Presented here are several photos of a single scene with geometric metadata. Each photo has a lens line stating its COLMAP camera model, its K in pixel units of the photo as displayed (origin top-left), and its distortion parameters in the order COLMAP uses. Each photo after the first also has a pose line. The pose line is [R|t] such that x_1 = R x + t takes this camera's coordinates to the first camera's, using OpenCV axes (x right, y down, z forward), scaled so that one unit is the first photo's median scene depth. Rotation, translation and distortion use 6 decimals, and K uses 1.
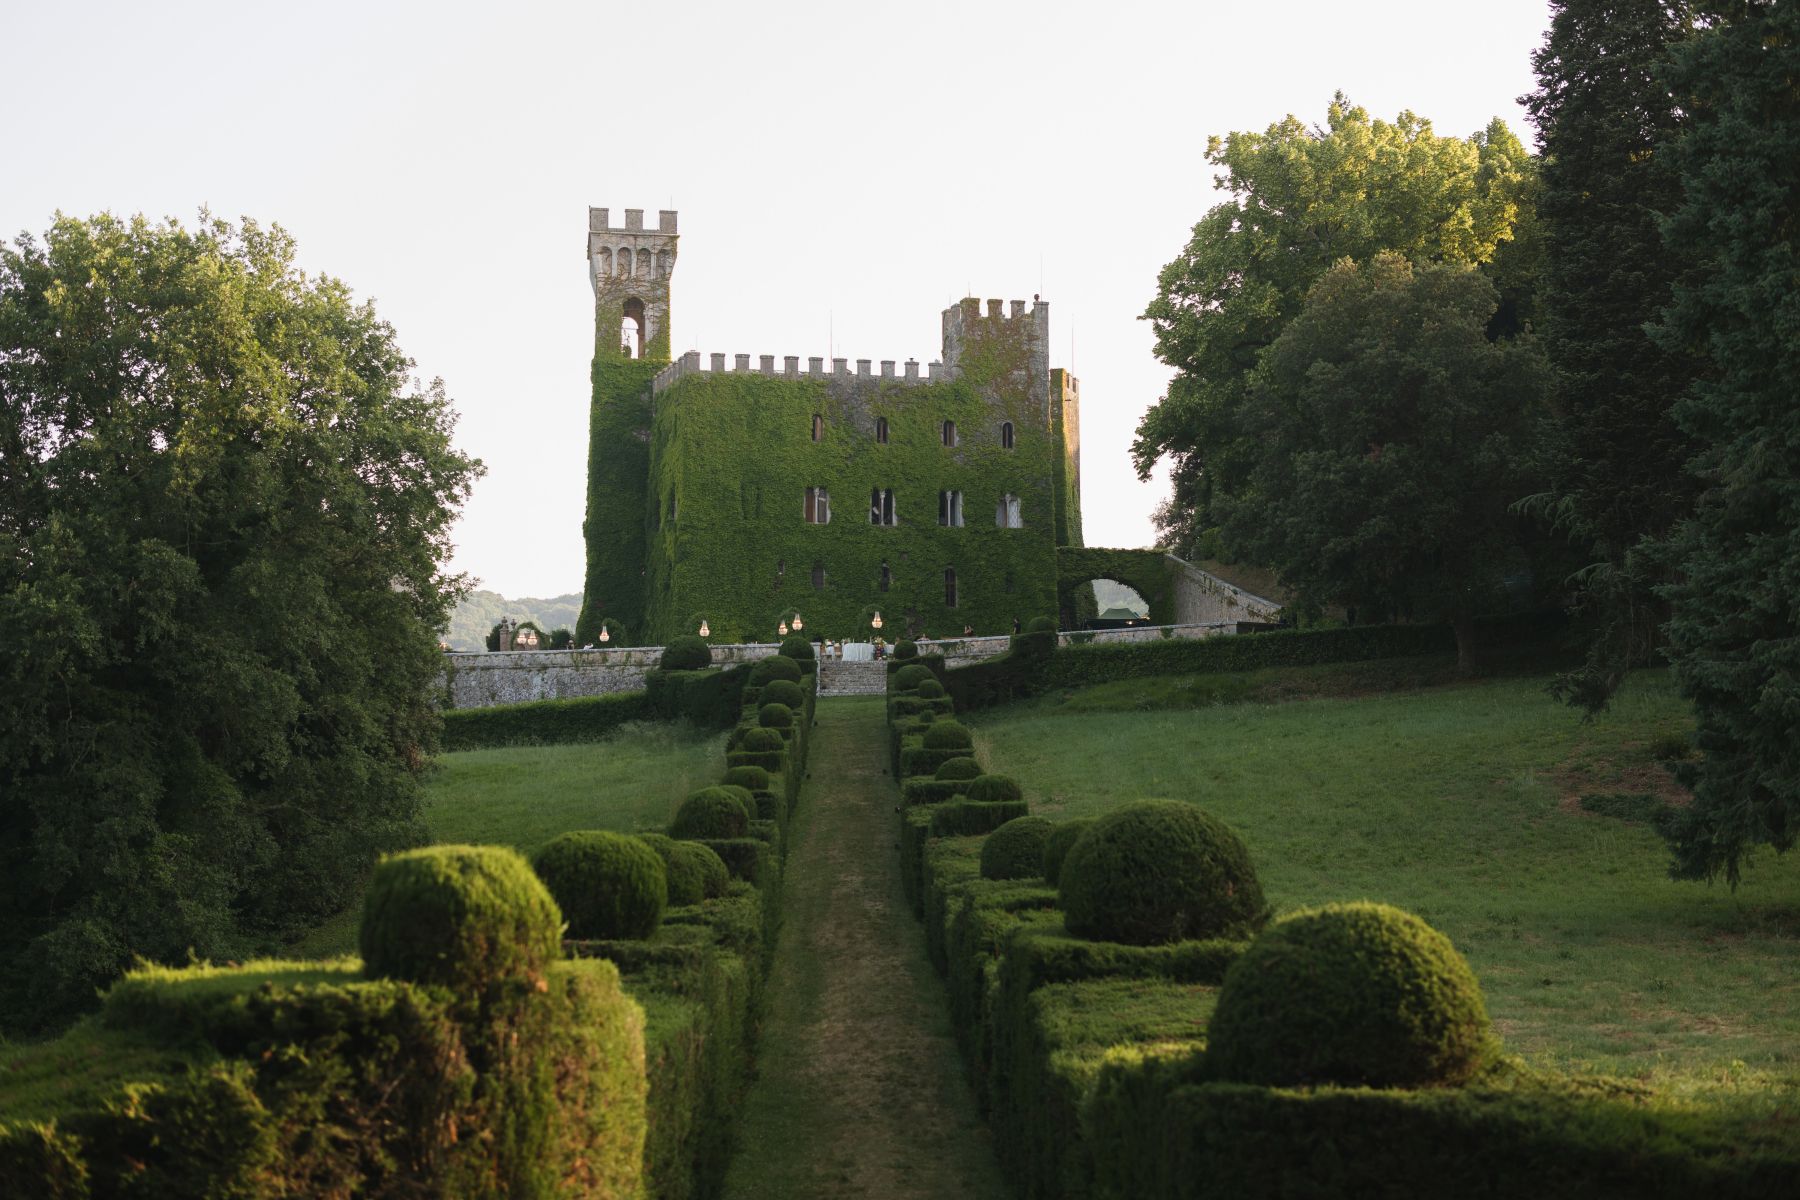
lens RADIAL K [[2397.9, 0, 900.0], [0, 2397.9, 600.0], [0, 0, 1]] dist [0.009260, 0.077650]
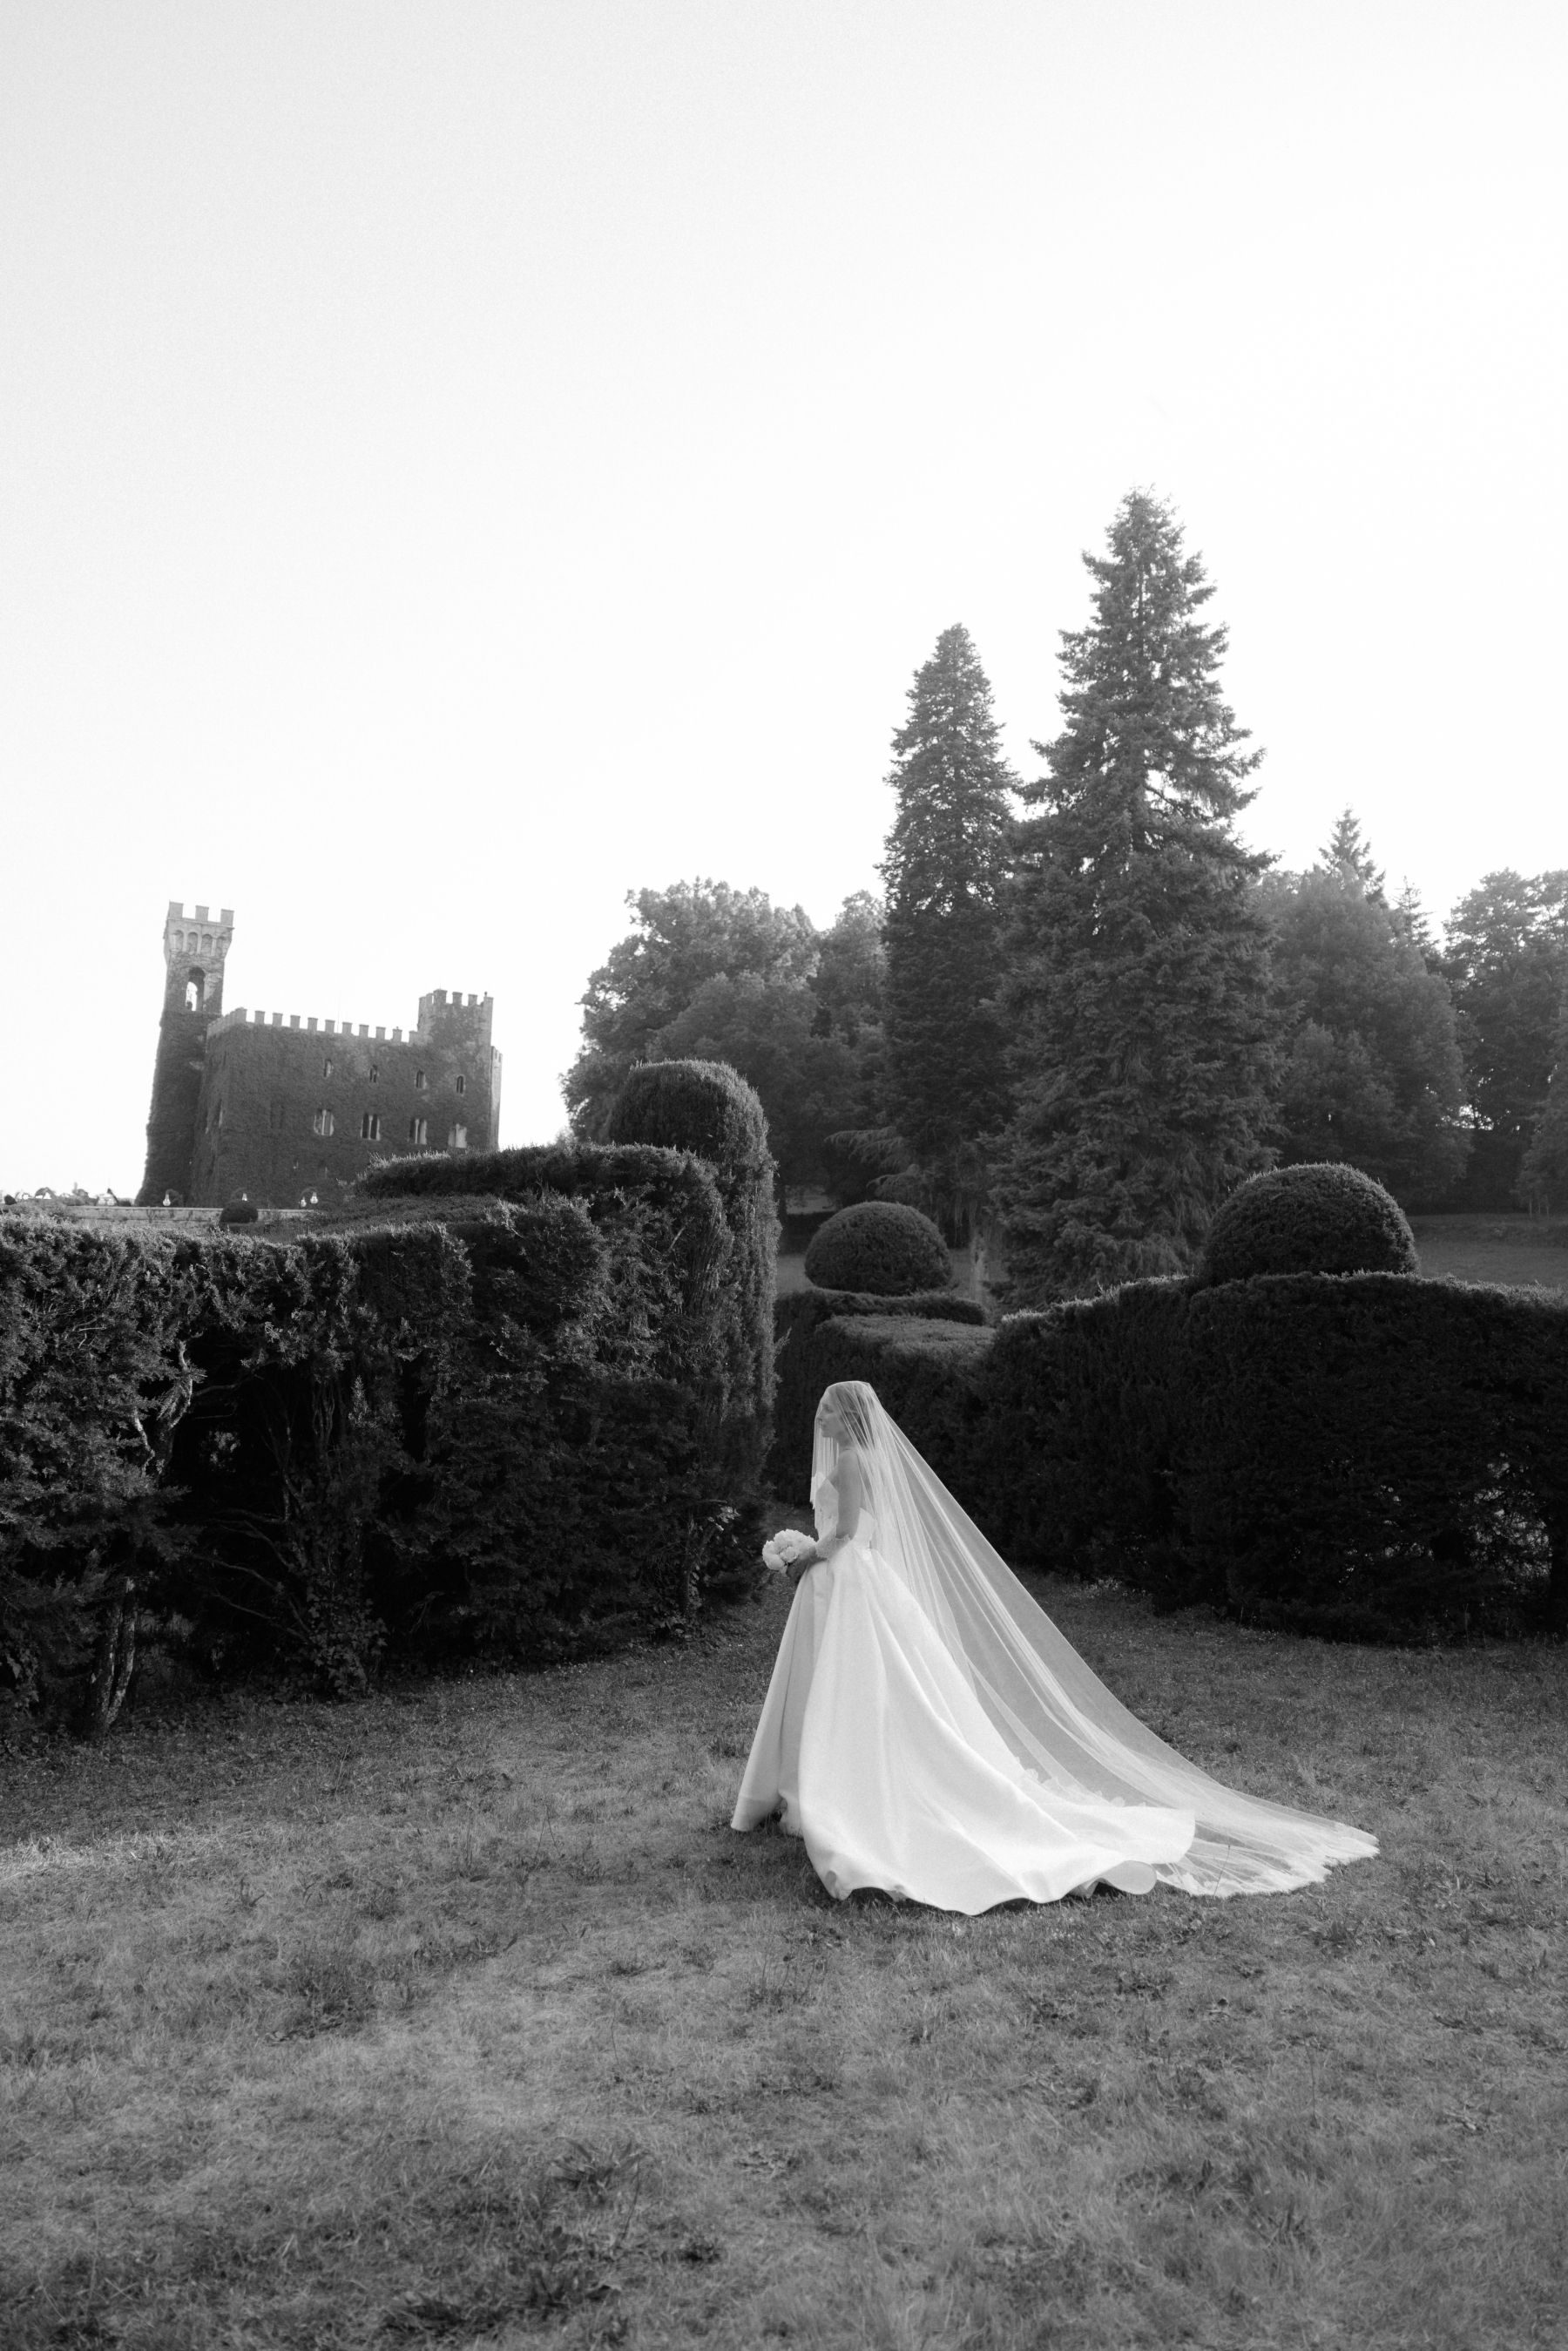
lens RADIAL K [[1583.6, 0, 757.9], [0, 1583.6, 1169.4], [0, 0, 1]] dist [-0.005213, 0.002183]
pose [[0.963910, 0.064975, 0.258178, -0.046117], [-0.055916, 0.997540, -0.042284, 0.024412], [-0.260290, 0.026321, 0.965172, 0.027640]]
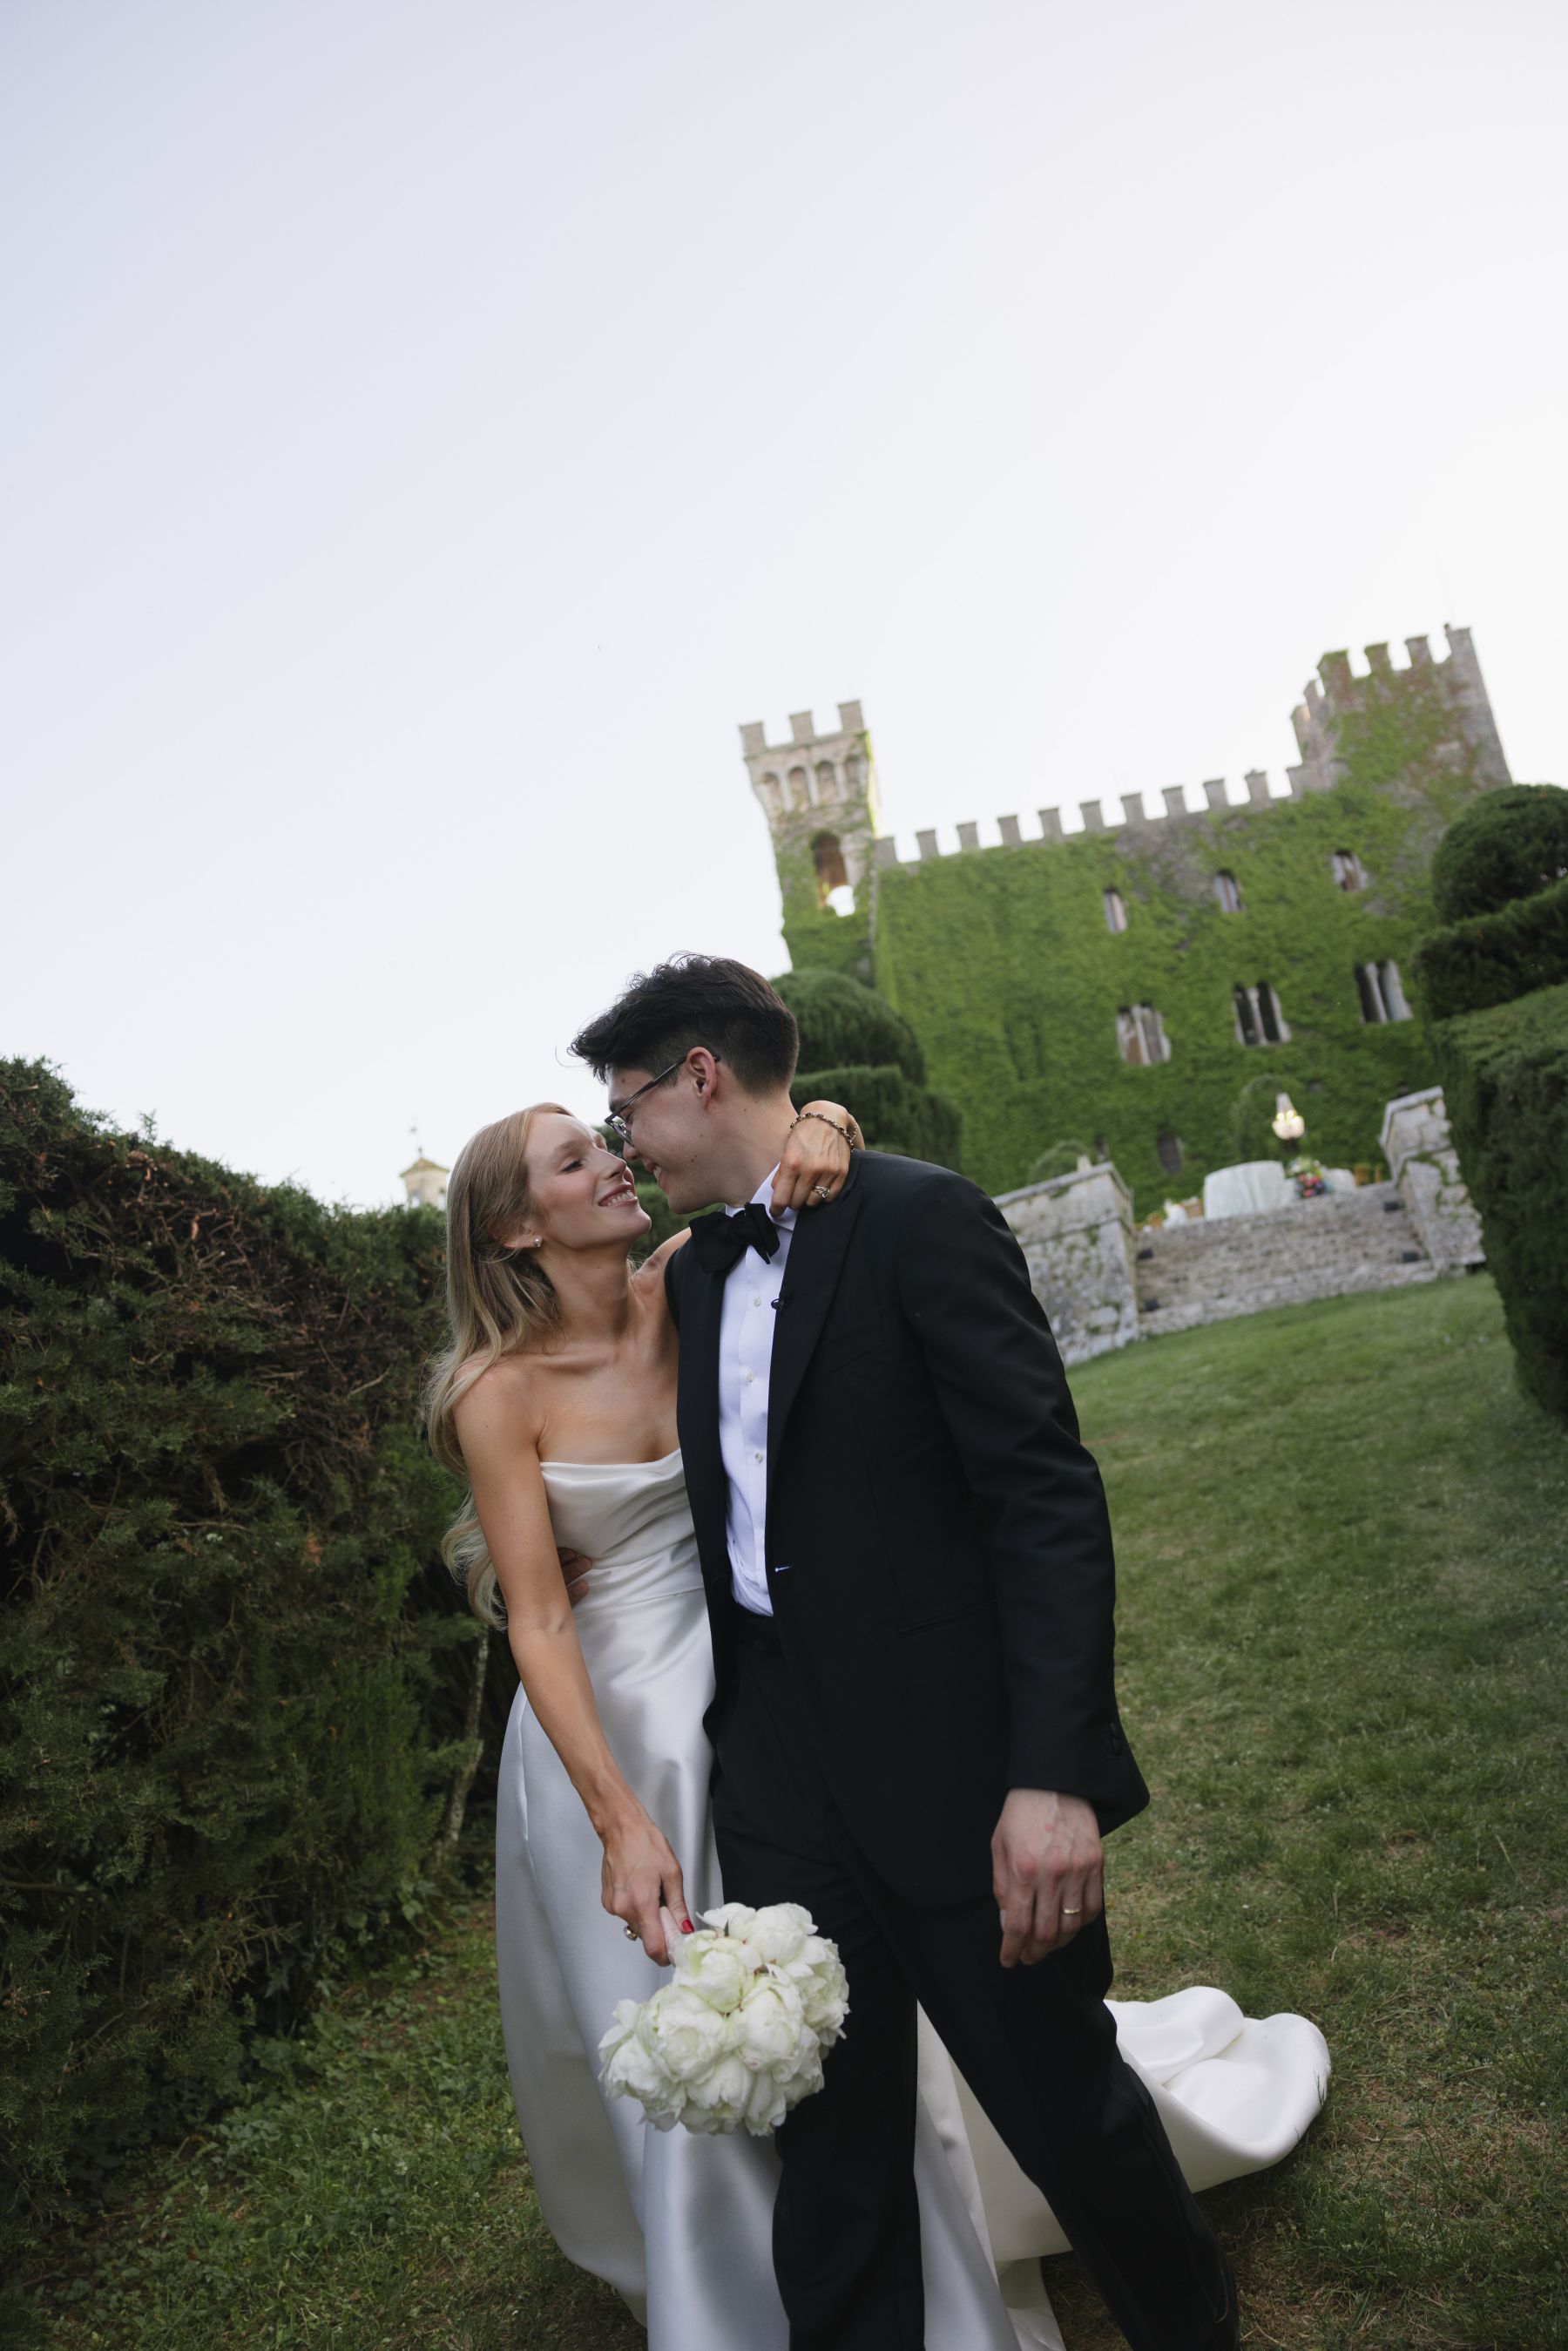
lens RADIAL K [[1583.6, 0, 757.9], [0, 1583.6, 1169.4], [0, 0, 1]] dist [-0.005213, 0.002183]
pose [[0.927083, -0.214160, -0.307657, -0.016500], [0.178822, 0.973993, -0.139140, 0.050272], [0.329454, 0.073979, 0.941269, 1.031842]]
